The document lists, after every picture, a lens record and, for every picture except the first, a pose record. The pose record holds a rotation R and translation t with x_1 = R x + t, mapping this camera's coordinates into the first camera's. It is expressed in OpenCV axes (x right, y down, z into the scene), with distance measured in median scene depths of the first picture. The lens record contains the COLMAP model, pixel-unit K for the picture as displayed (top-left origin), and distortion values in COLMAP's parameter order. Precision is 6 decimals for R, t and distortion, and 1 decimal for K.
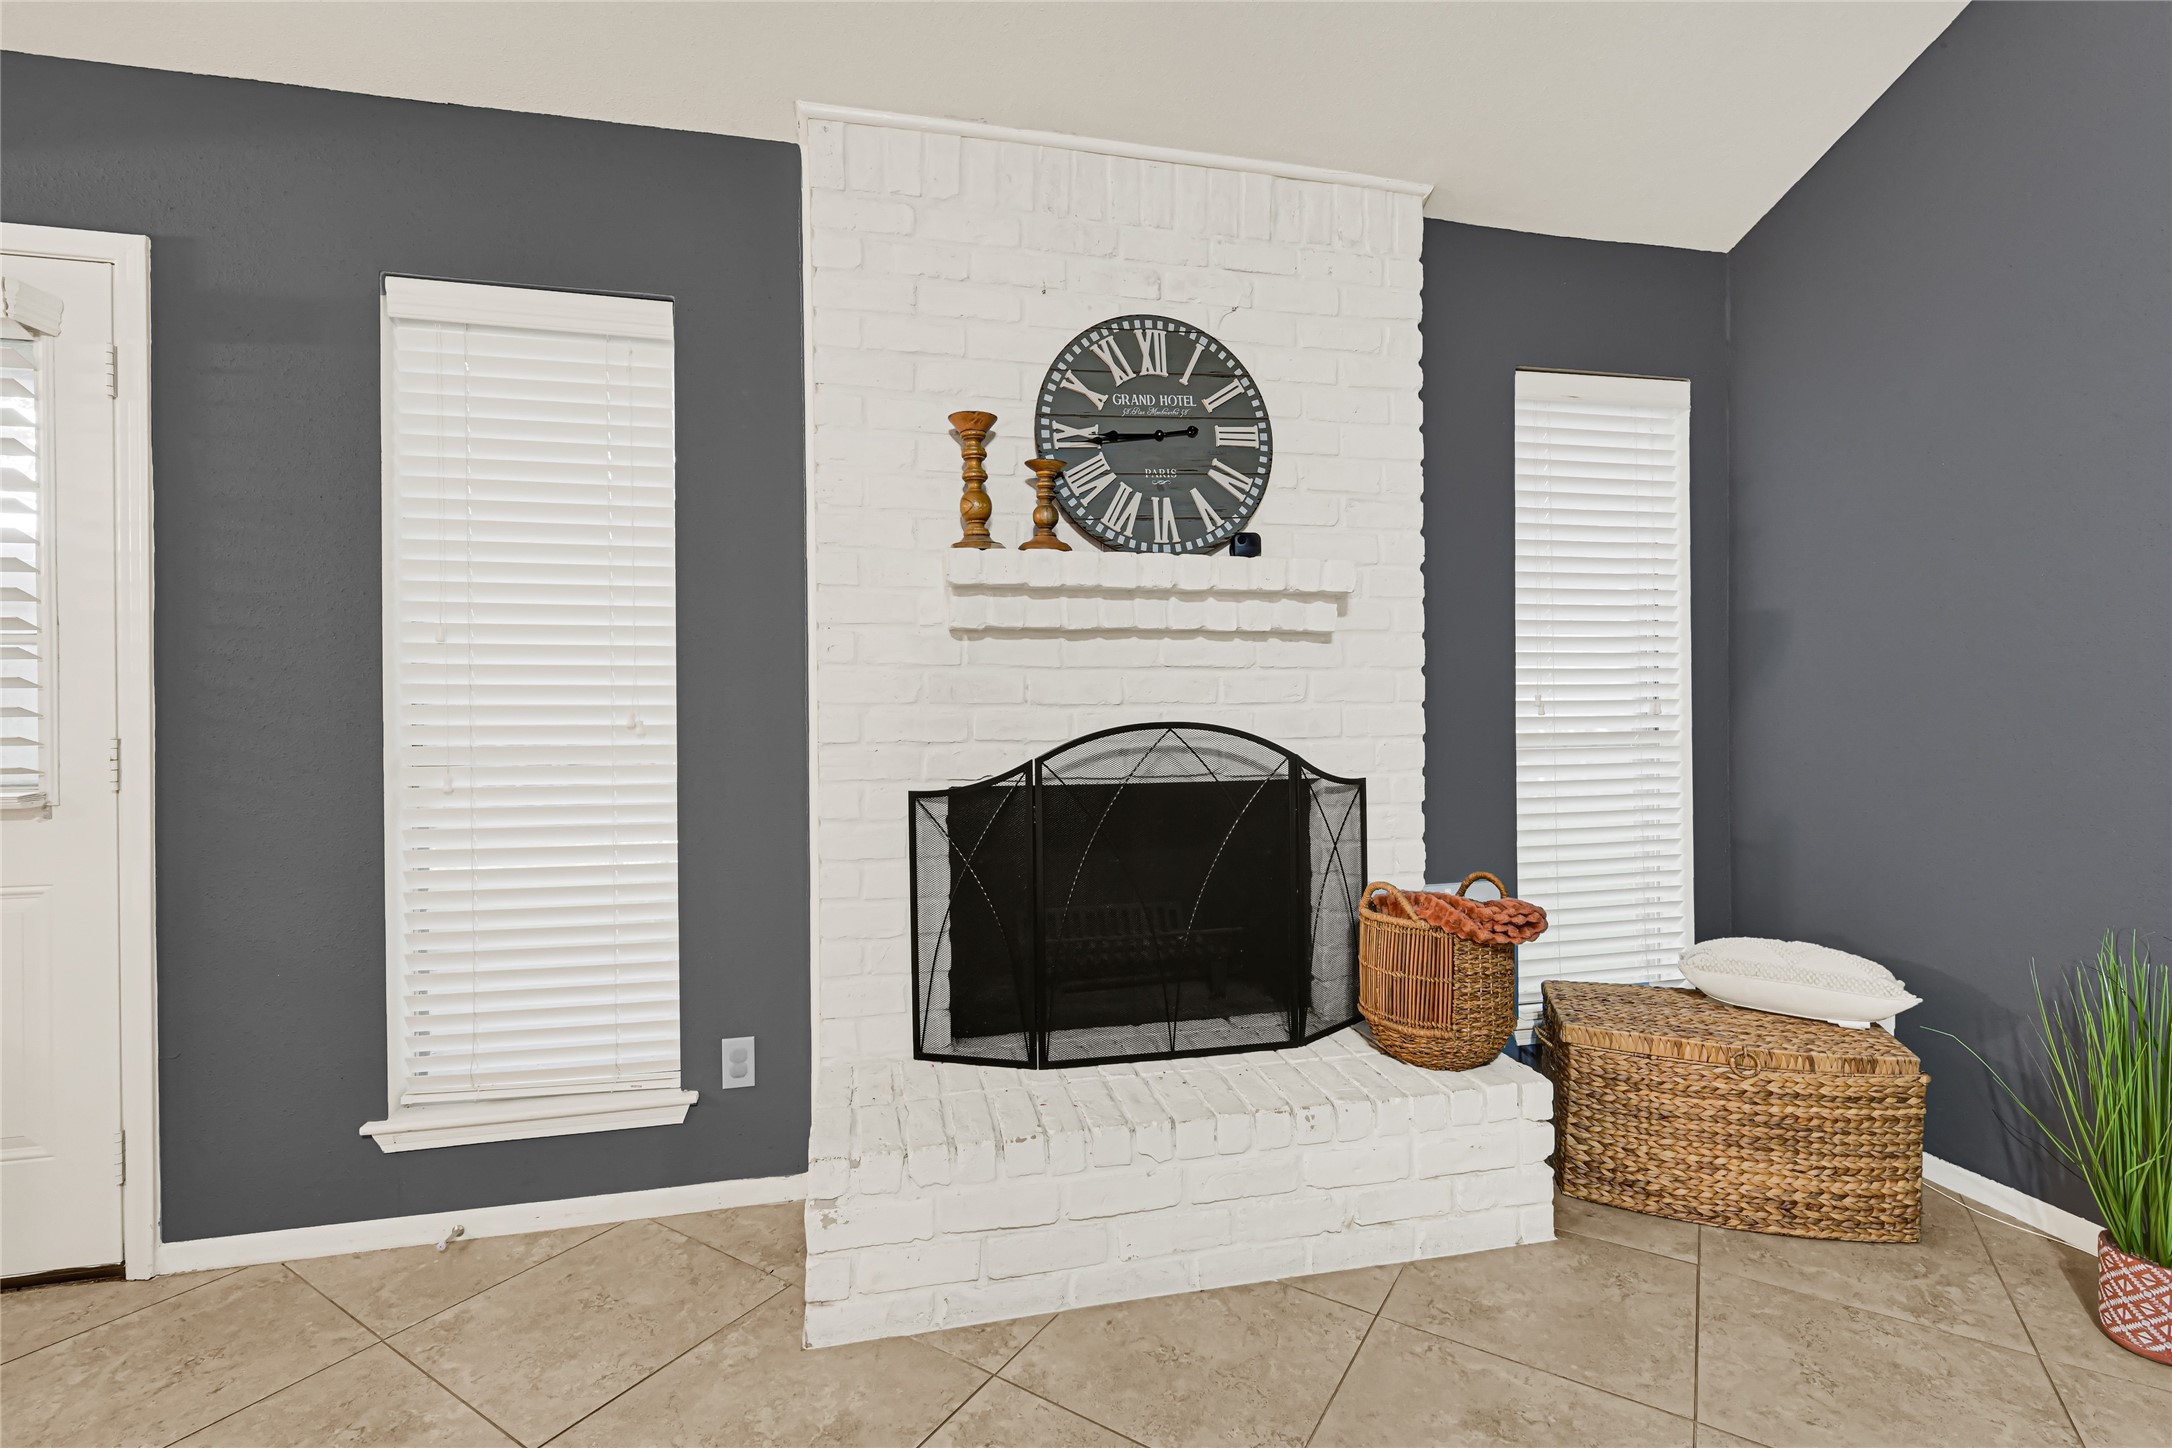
lens RADIAL K [[955.0, 0, 1085.8], [0, 955.0, 717.4], [0, 0, 1]] dist [-0.001609, -0.000427]
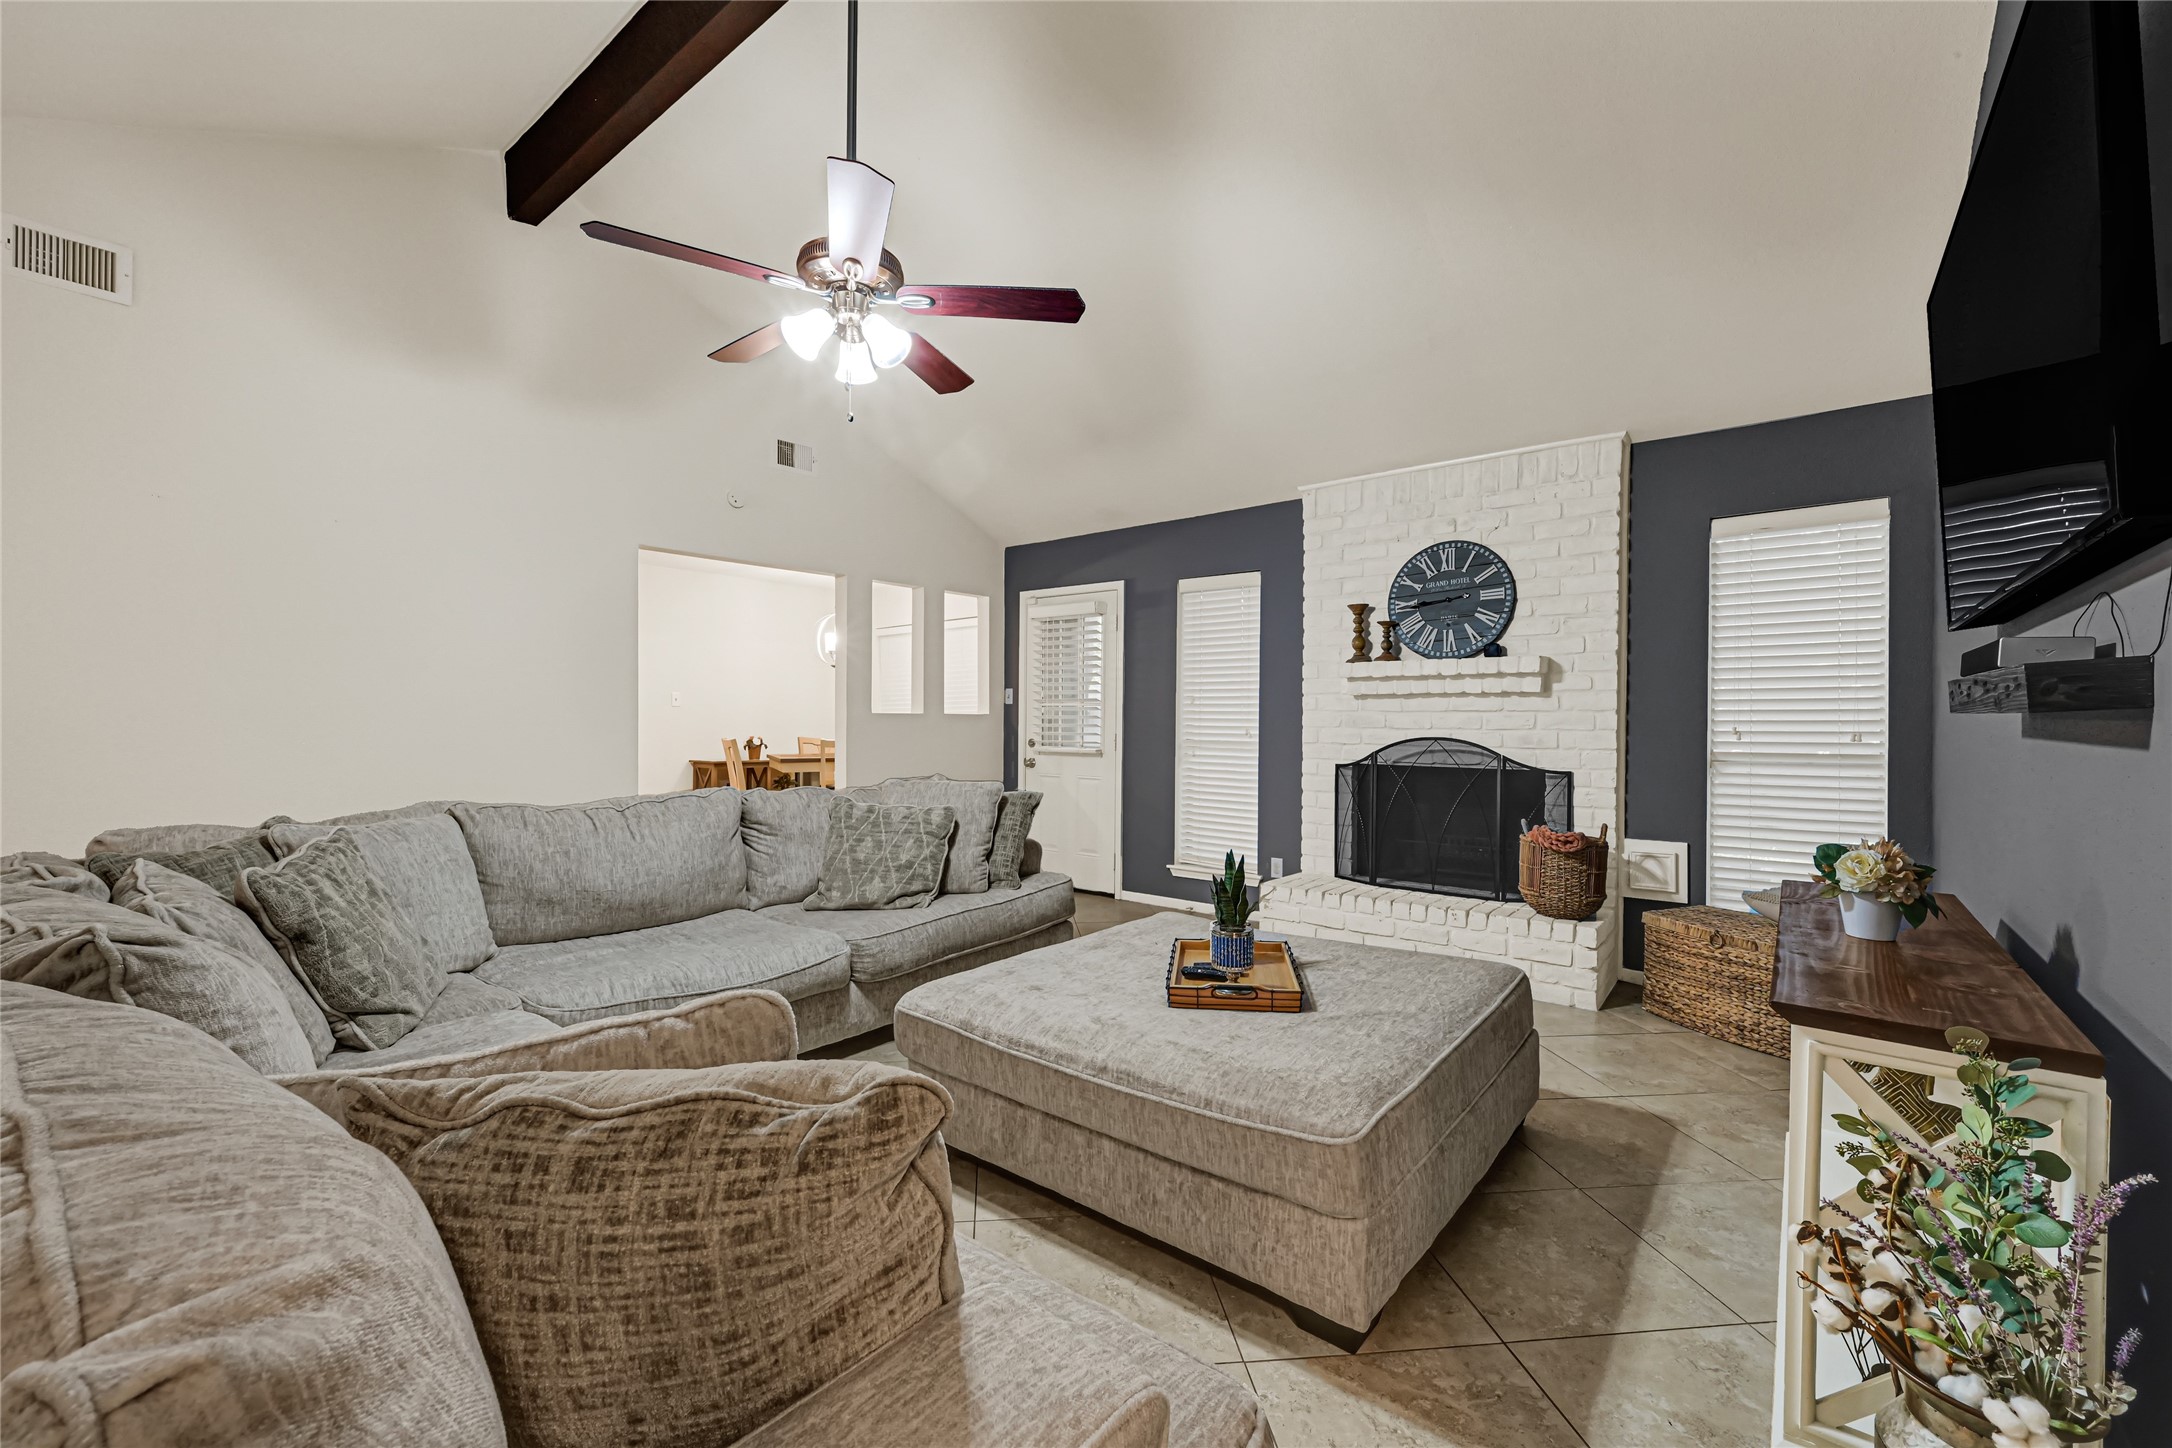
lens RADIAL K [[879.7, 0, 1092.8], [0, 879.7, 720.1], [0, 0, 1]] dist [0.002113, -0.000039]
pose [[0.624711, 0.009795, -0.780795, 1.129234], [-0.014696, 0.999892, 0.000784, -0.023835], [0.780718, 0.010985, 0.624787, -0.828251]]
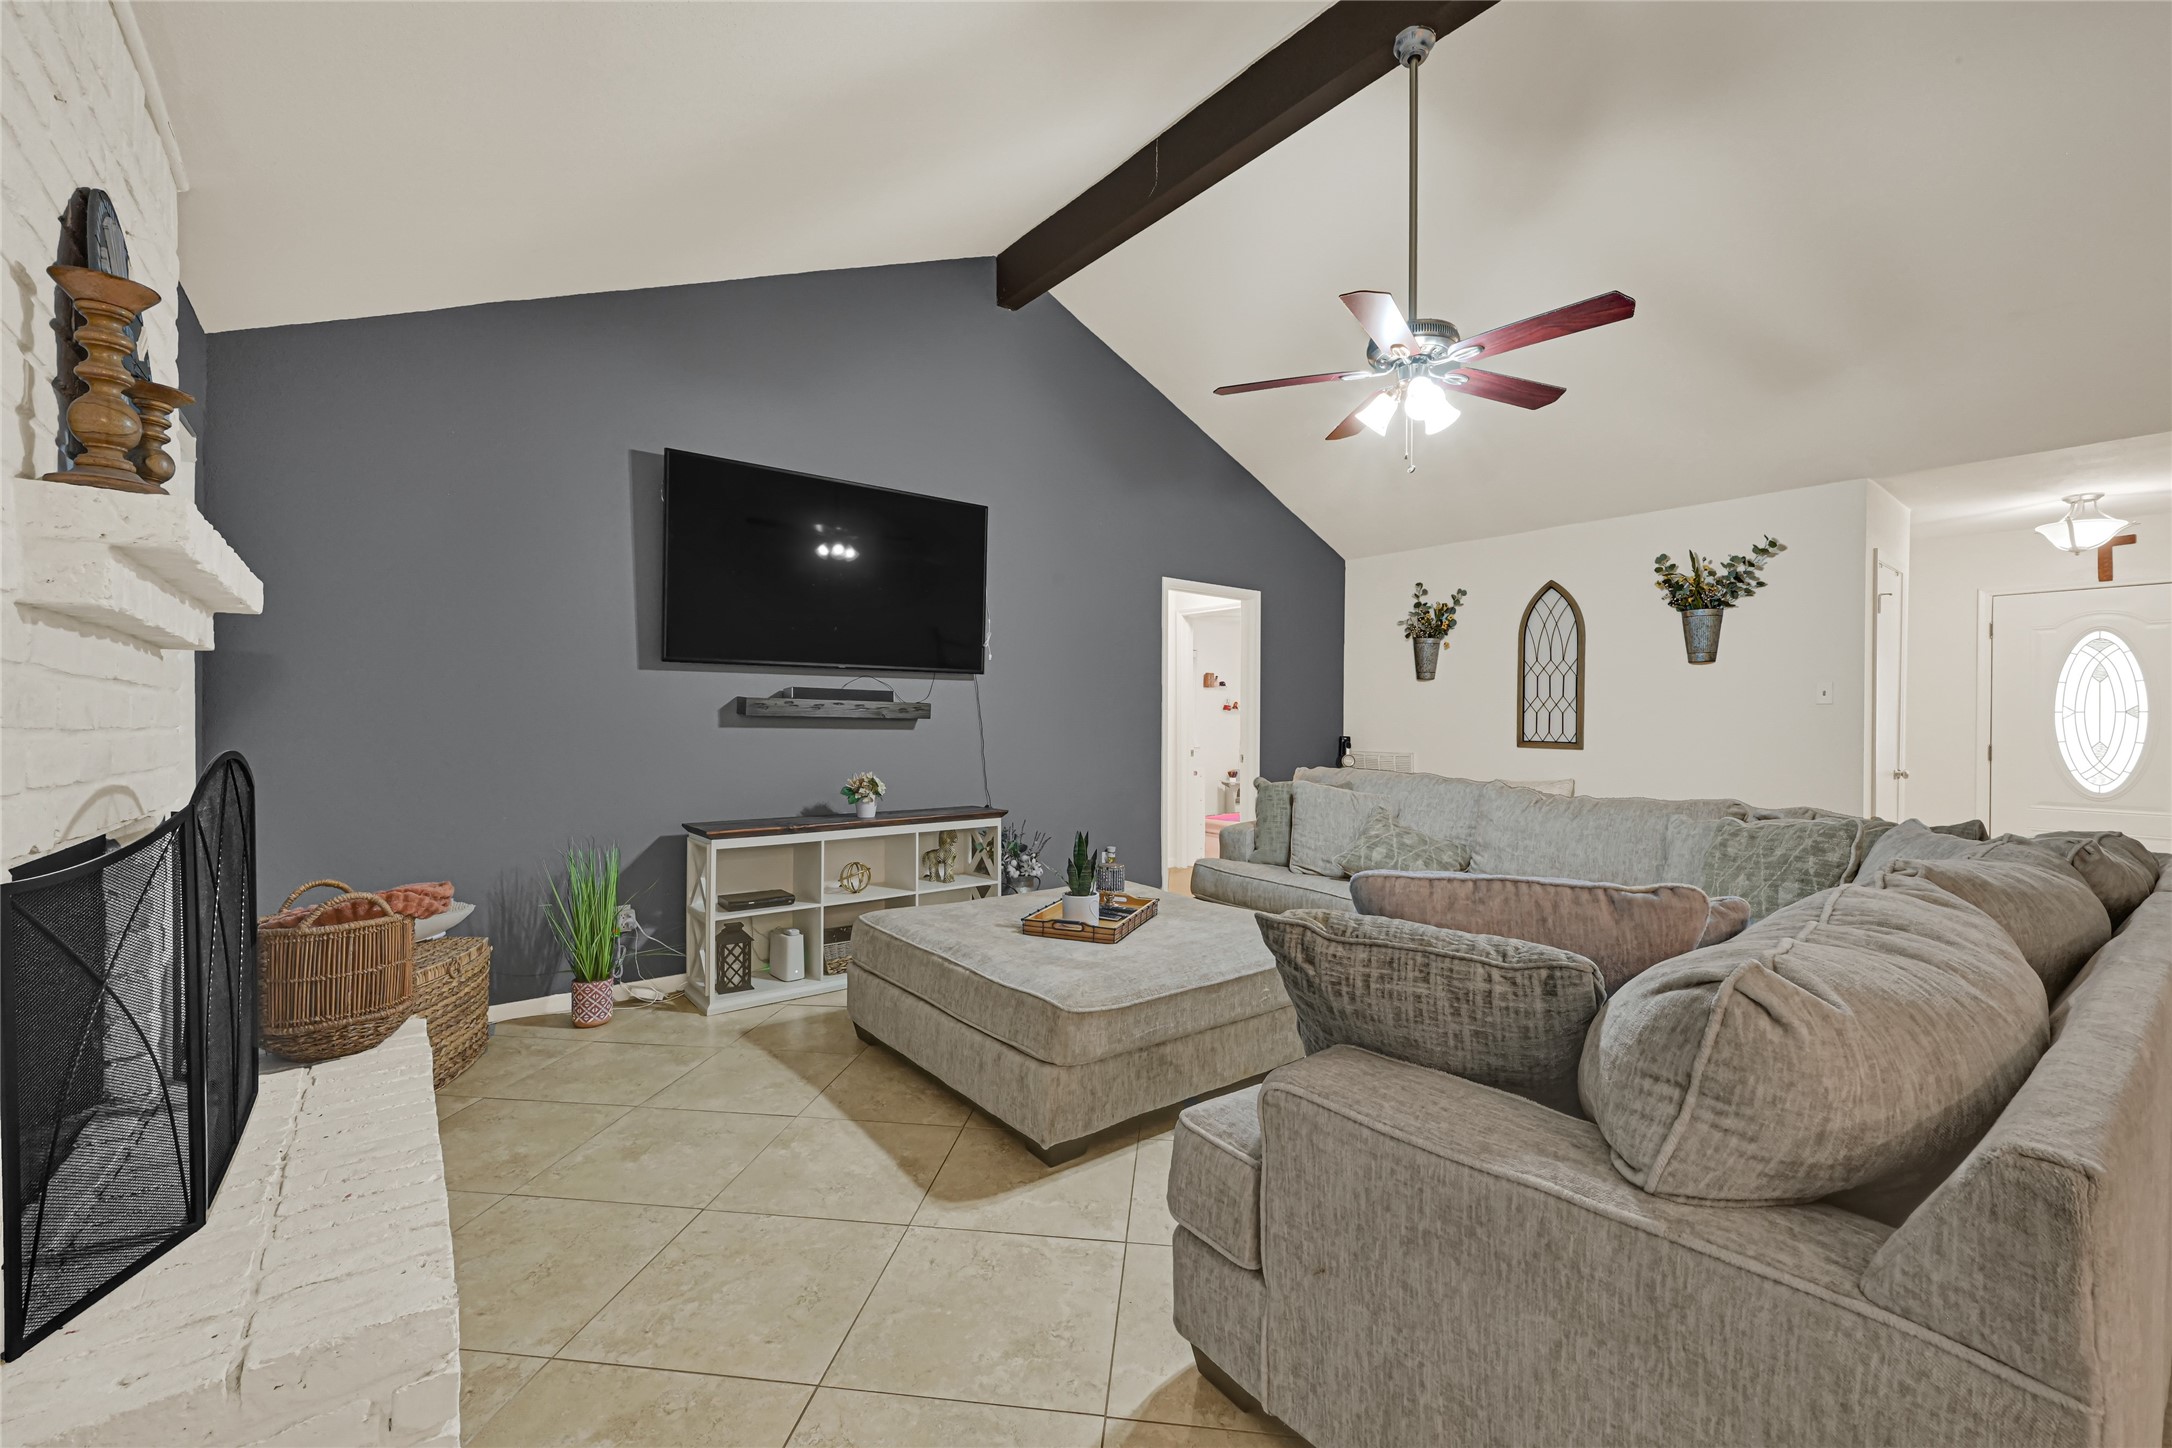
lens RADIAL K [[879.7, 0, 1092.8], [0, 879.7, 720.1], [0, 0, 1]] dist [0.002113, -0.000039]
pose [[-0.434746, 0.003032, 0.900548, -0.887792], [0.000464, 0.999995, -0.003142, -0.020498], [-0.900553, -0.000948, -0.434745, 0.620971]]
